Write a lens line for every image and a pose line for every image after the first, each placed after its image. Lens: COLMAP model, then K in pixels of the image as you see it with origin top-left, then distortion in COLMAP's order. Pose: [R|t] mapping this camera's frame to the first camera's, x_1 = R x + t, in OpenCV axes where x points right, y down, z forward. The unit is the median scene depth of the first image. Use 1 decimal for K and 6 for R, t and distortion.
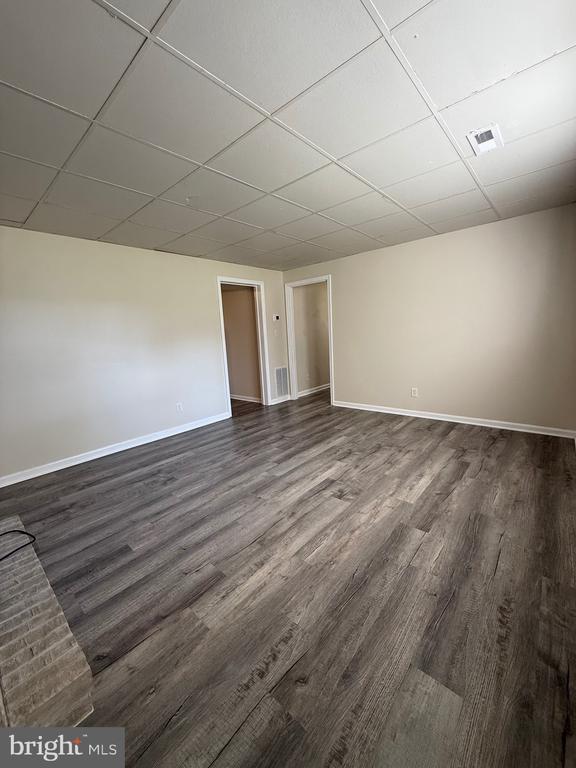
lens RADIAL K [[306.1, 0, 286.8], [0, 306.1, 381.7], [0, 0, 1]] dist [-0.000269, -0.000088]
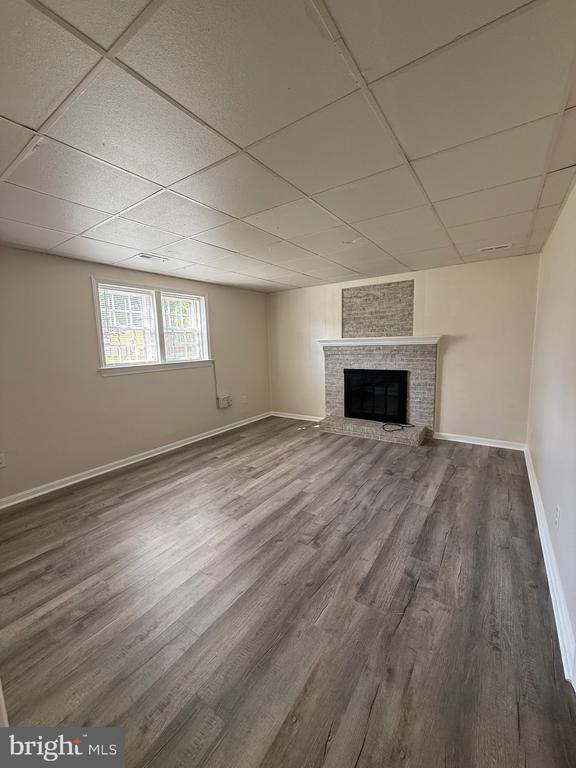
lens RADIAL K [[306.1, 0, 286.8], [0, 306.1, 381.7], [0, 0, 1]] dist [-0.000269, -0.000088]
pose [[-0.989849, 0.099358, -0.101619, 0.096629], [0.066047, 0.954710, 0.290116, -0.390732], [0.125842, 0.280459, -0.951581, 2.012738]]
